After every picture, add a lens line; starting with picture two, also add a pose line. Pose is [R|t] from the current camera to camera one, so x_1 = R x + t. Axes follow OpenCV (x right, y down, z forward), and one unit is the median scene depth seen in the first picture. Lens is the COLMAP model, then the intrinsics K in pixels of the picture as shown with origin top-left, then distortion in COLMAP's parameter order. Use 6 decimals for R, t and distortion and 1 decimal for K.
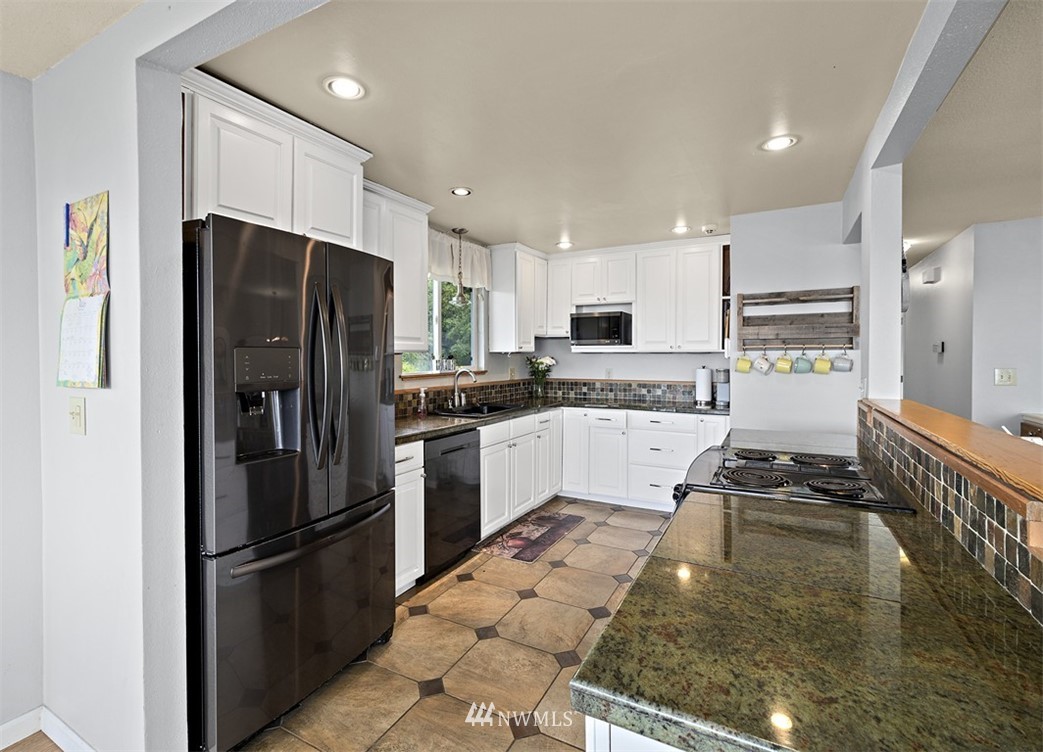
lens RADIAL K [[489.4, 0, 508.1], [0, 489.4, 364.0], [0, 0, 1]] dist [-0.002365, -0.003738]
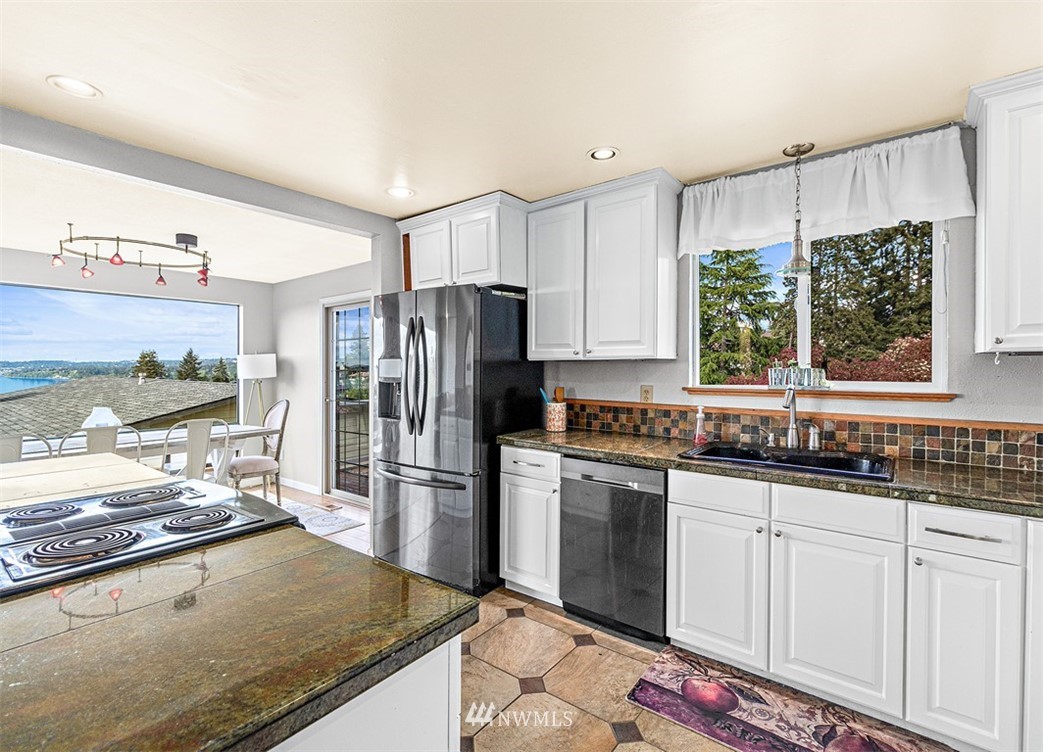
lens RADIAL K [[489.4, 0, 525.0], [0, 489.4, 368.7], [0, 0, 1]] dist [-0.002365, -0.003738]
pose [[-0.161740, 0.008901, -0.986793, 0.618833], [-0.015997, 0.999804, 0.011641, -0.012316], [0.986704, 0.017669, -0.161566, 0.892655]]
